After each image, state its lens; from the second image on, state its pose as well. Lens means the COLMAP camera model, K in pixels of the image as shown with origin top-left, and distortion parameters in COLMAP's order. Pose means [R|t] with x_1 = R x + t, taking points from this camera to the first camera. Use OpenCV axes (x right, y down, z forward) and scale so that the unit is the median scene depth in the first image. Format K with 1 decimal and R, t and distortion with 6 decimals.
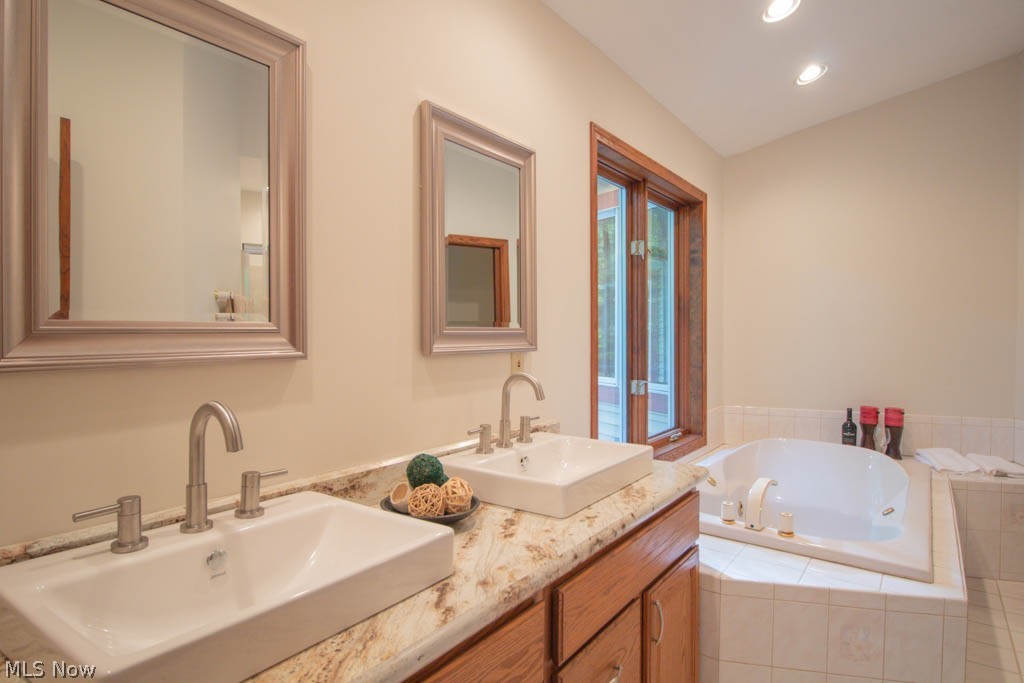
lens RADIAL K [[592.2, 0, 515.2], [0, 592.2, 332.5], [0, 0, 1]] dist [-0.012460, -0.002629]
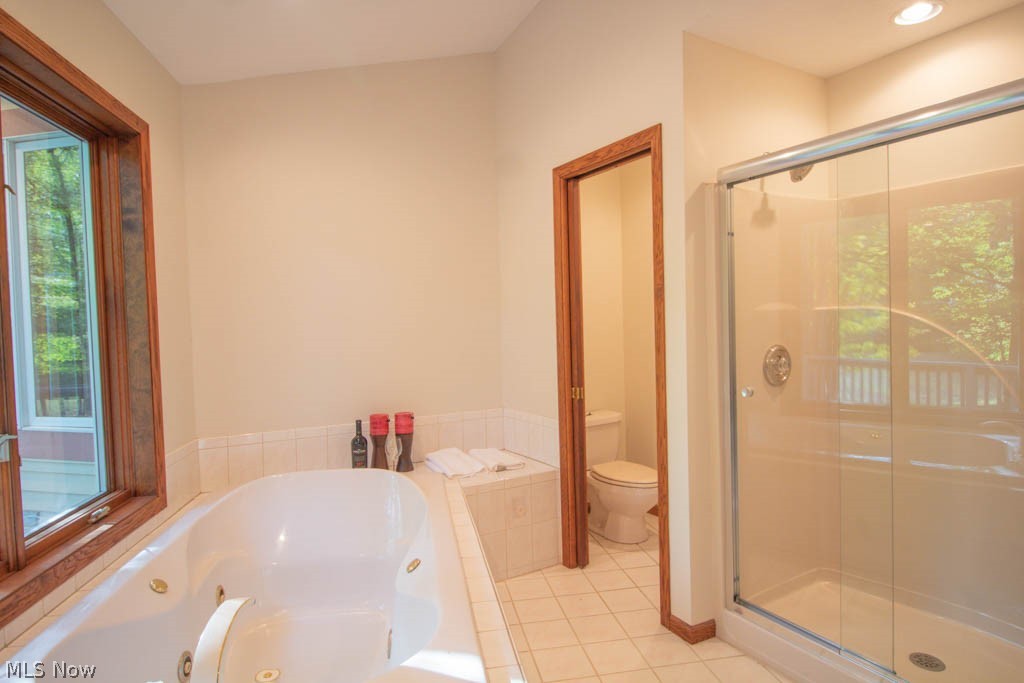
lens RADIAL K [[592.2, 0, 513.2], [0, 592.2, 337.5], [0, 0, 1]] dist [-0.012460, -0.002629]
pose [[0.710003, -0.042912, 0.702890, 0.144739], [0.035452, 0.999054, 0.025182, -0.001663], [-0.703305, 0.007040, 0.710853, 0.259367]]
